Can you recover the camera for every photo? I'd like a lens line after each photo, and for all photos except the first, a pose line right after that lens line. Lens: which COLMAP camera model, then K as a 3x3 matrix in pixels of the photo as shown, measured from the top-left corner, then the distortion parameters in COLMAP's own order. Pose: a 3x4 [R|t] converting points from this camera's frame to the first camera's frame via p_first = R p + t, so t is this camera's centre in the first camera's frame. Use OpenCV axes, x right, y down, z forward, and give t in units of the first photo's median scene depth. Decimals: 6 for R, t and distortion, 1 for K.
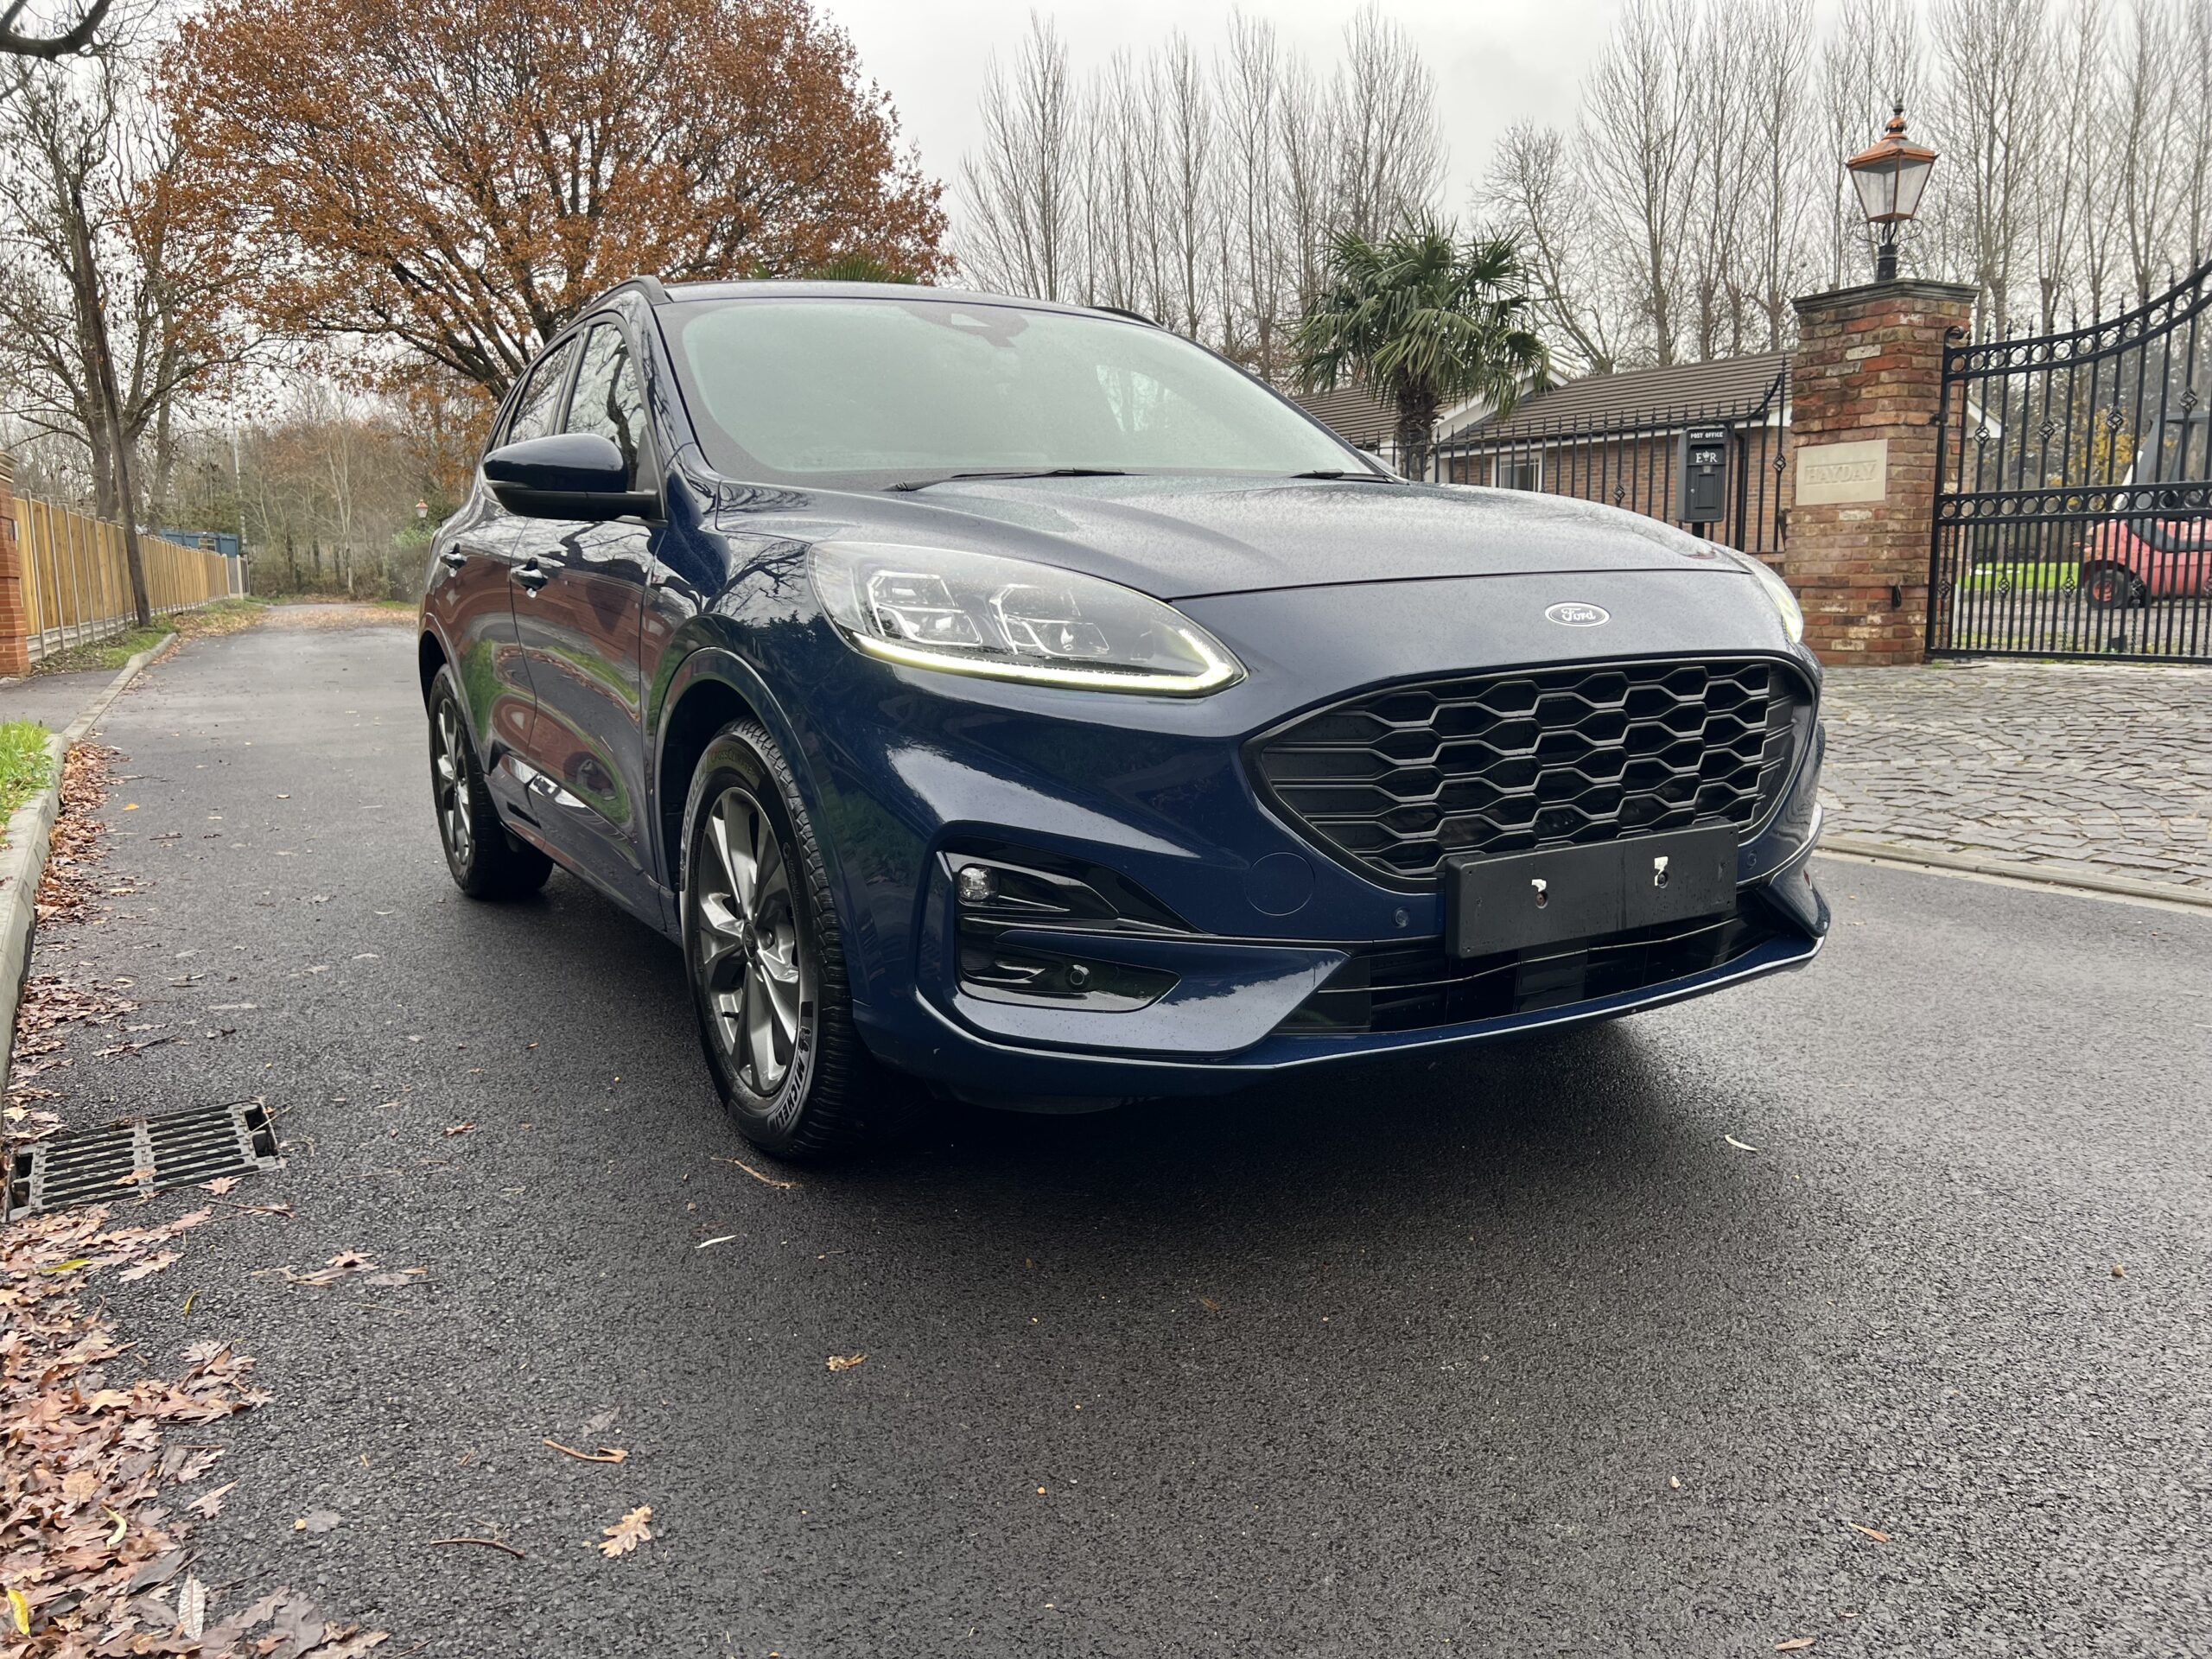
lens RADIAL K [[1659.9, 0, 1105.1], [0, 1659.9, 835.1], [0, 0, 1]] dist [0.049430, -0.065547]
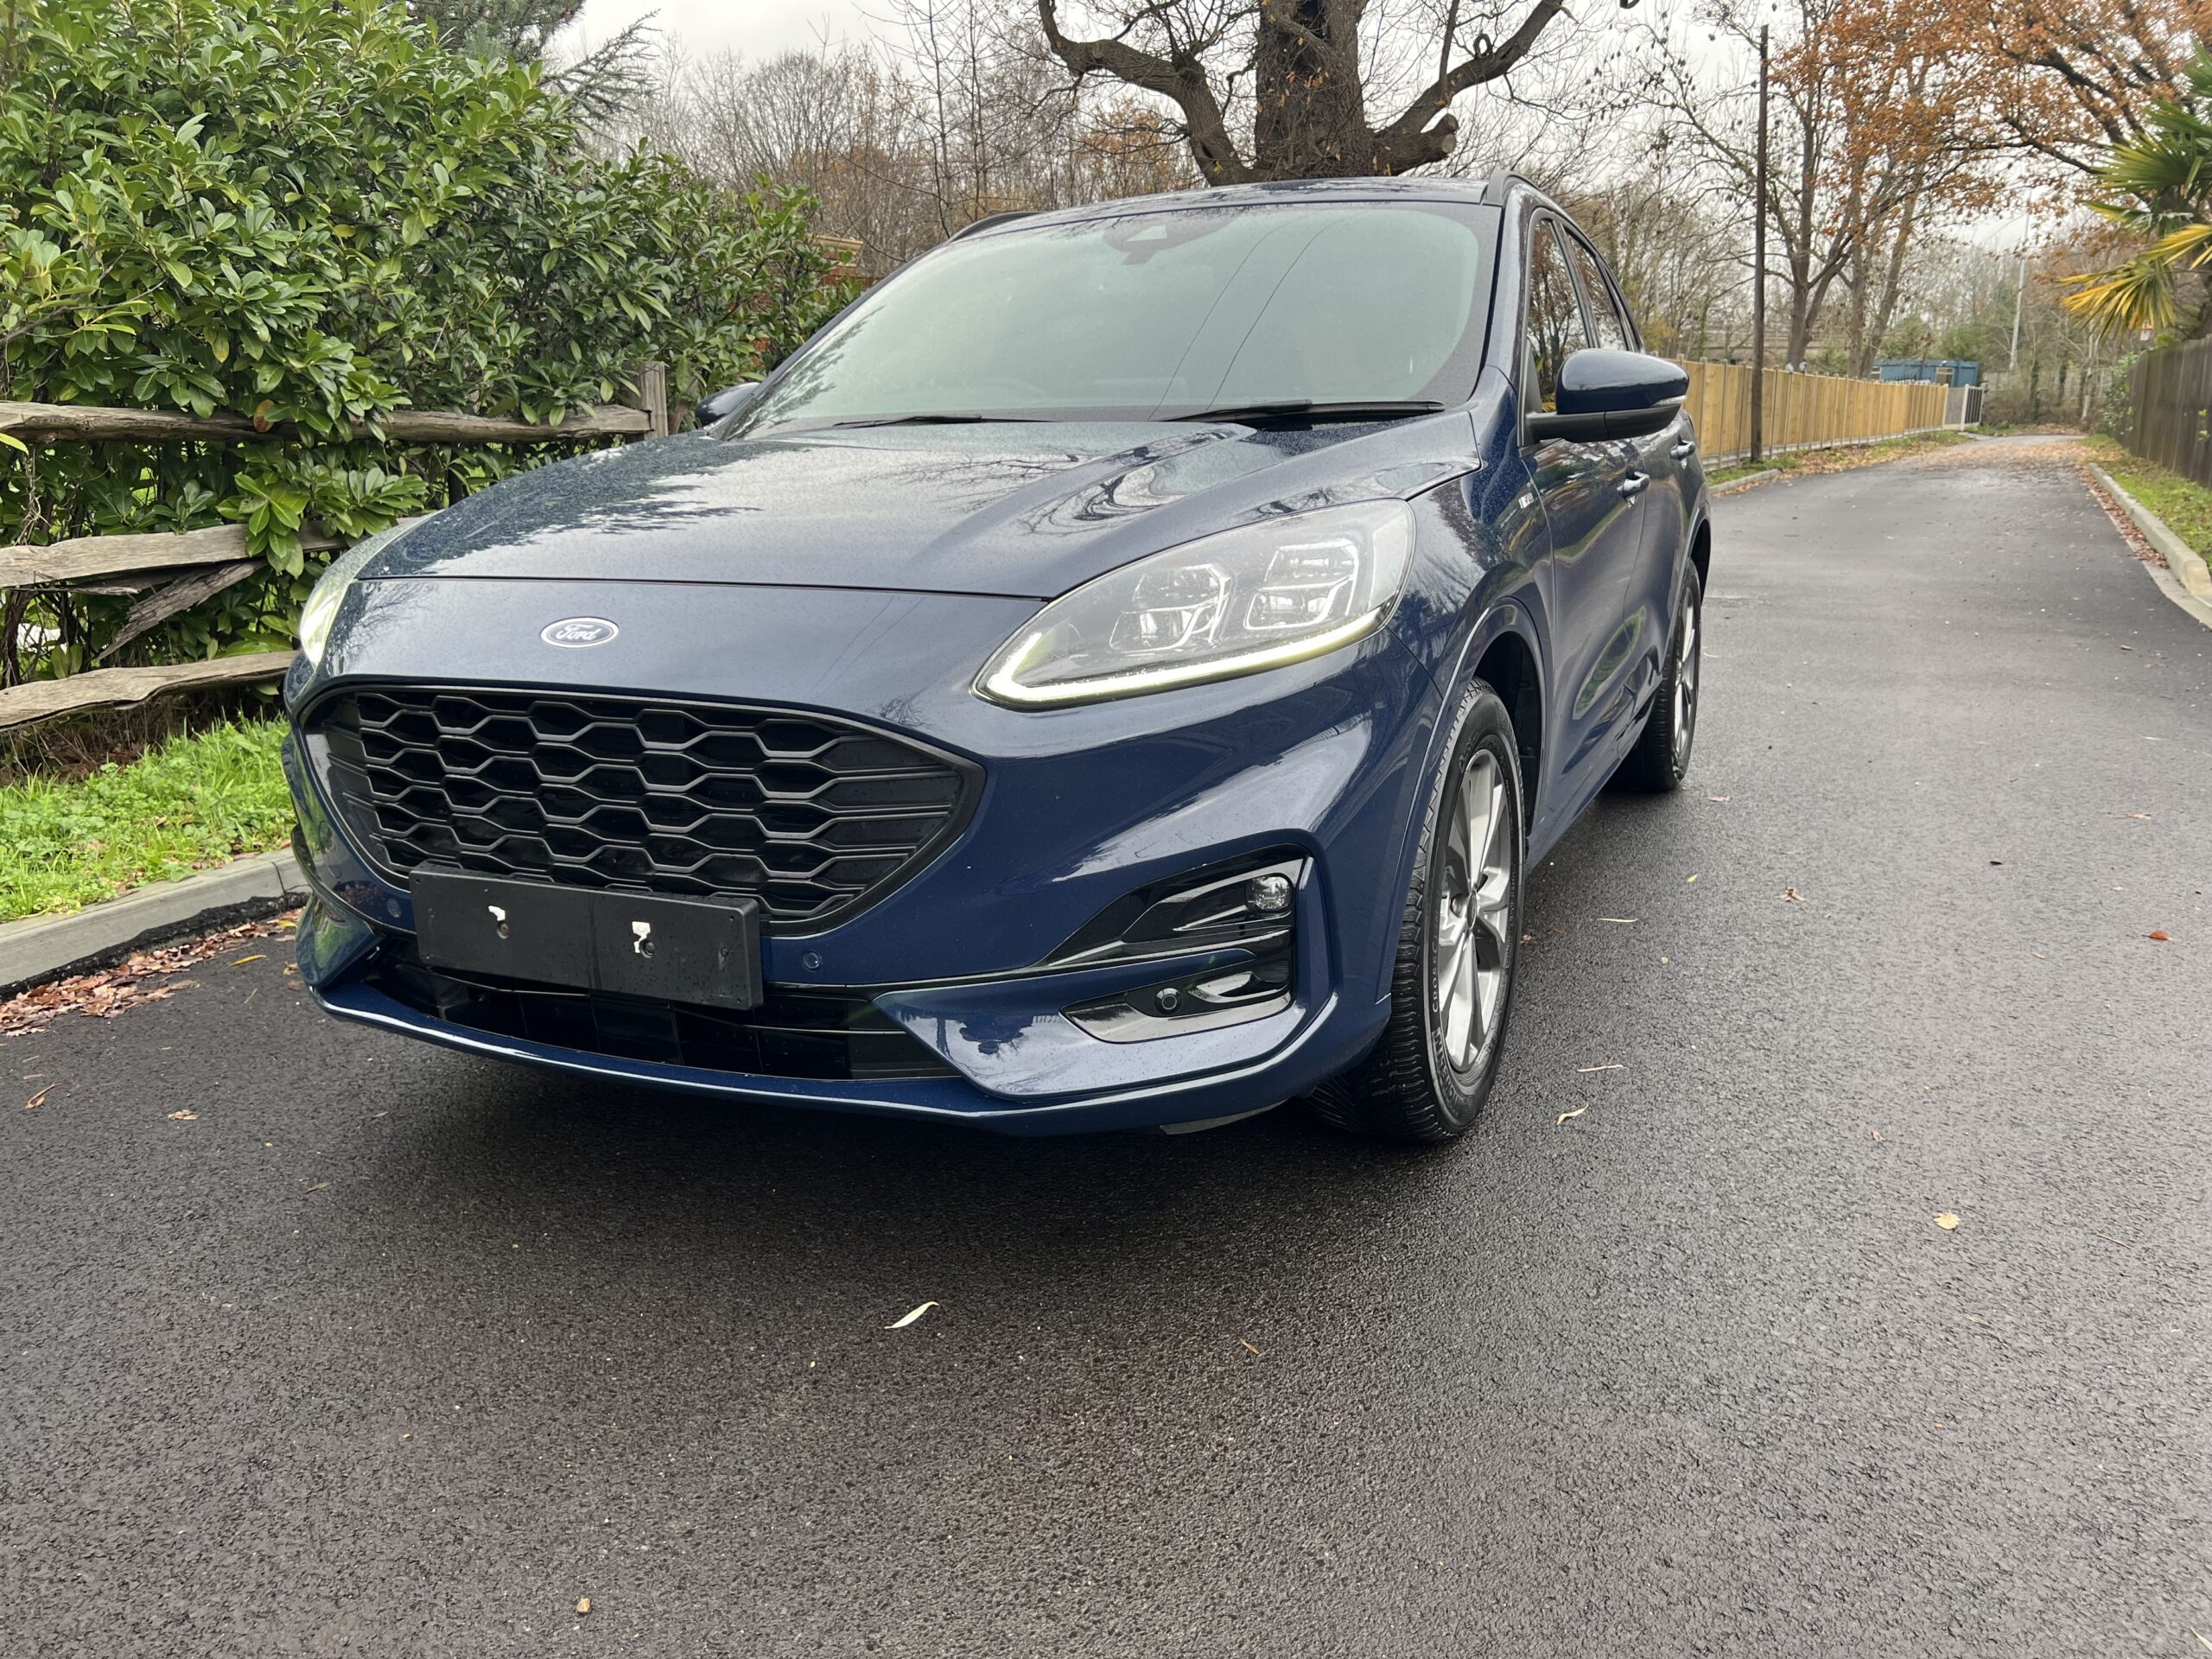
lens RADIAL K [[1659.9, 0, 1104.1], [0, 1659.9, 827.4], [0, 0, 1]] dist [0.049430, -0.065547]
pose [[0.565308, 0.197990, -0.800767, 0.087671], [-0.120465, 0.980175, 0.157305, -0.015197], [0.816036, 0.007538, 0.577952, 0.053107]]
